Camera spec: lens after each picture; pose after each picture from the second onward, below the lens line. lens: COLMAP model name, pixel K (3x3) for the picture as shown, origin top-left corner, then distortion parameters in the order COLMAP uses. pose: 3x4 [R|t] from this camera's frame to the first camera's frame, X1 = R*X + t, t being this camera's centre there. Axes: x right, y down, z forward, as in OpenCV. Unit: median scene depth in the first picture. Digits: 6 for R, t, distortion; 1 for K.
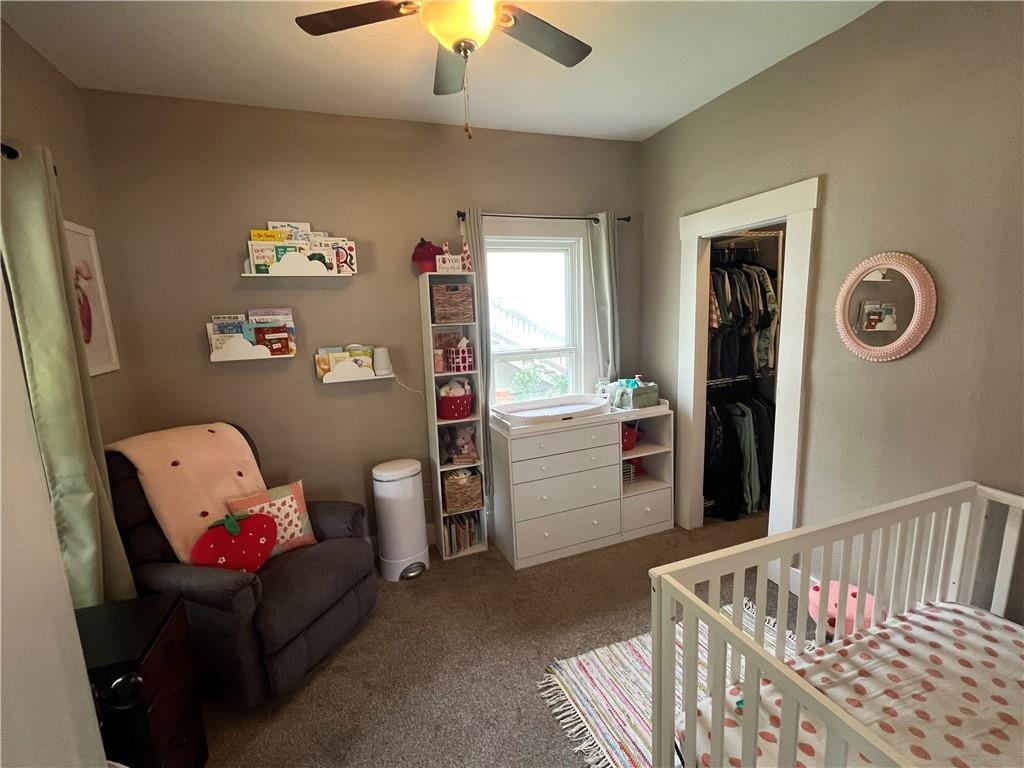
lens RADIAL K [[451.2, 0, 507.9], [0, 451.2, 384.5], [0, 0, 1]] dist [-0.000821, -0.000071]
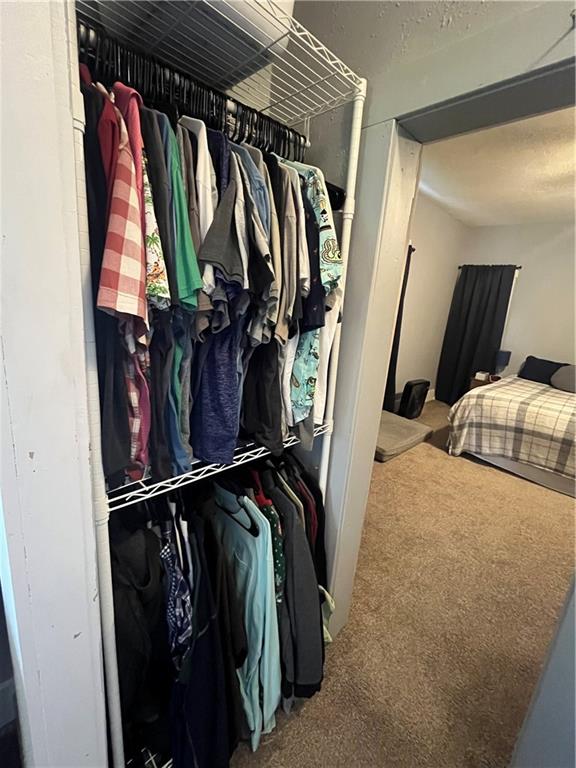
lens RADIAL K [[338.4, 0, 287.1], [0, 338.4, 383.4], [0, 0, 1]] dist [-0.000821, -0.000071]
pose [[0.903016, 0.014136, 0.429374, 0.427397], [-0.053156, 0.995455, 0.079018, -0.100448], [-0.426306, -0.094178, 0.899663, 0.742080]]
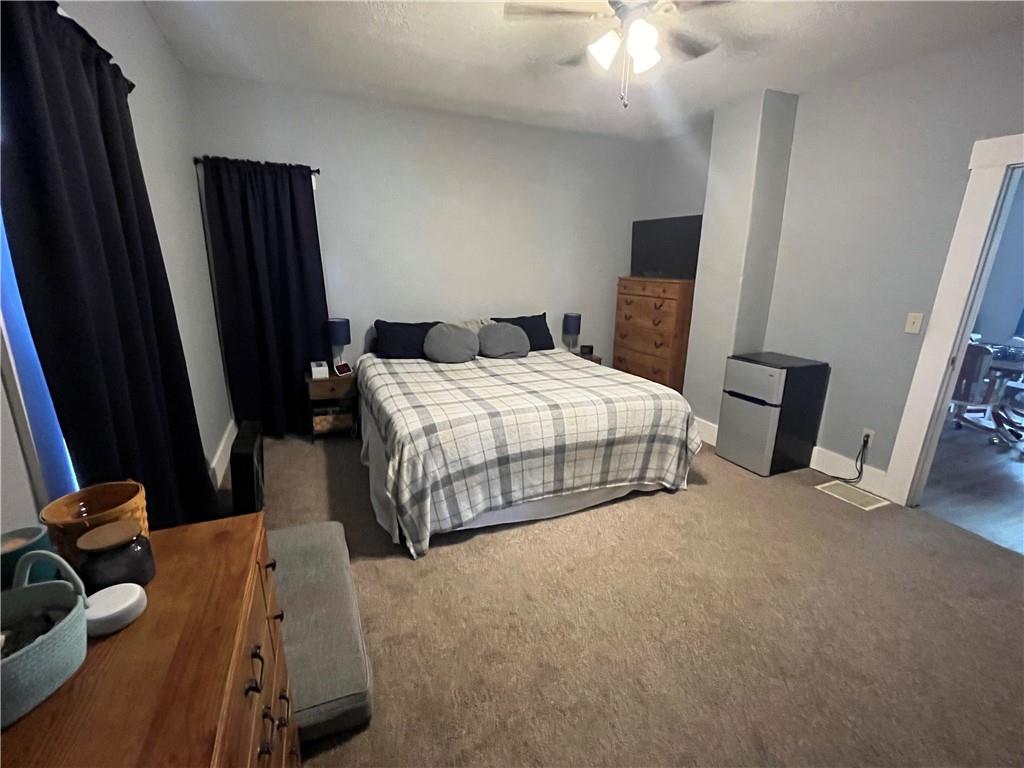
lens RADIAL K [[451.2, 0, 513.7], [0, 451.2, 385.2], [0, 0, 1]] dist [-0.000821, -0.000071]
pose [[-0.058092, -0.238025, 0.969520, 0.620258], [0.142752, 0.959200, 0.244045, -0.186514], [-0.988052, 0.152578, -0.021743, 1.099200]]
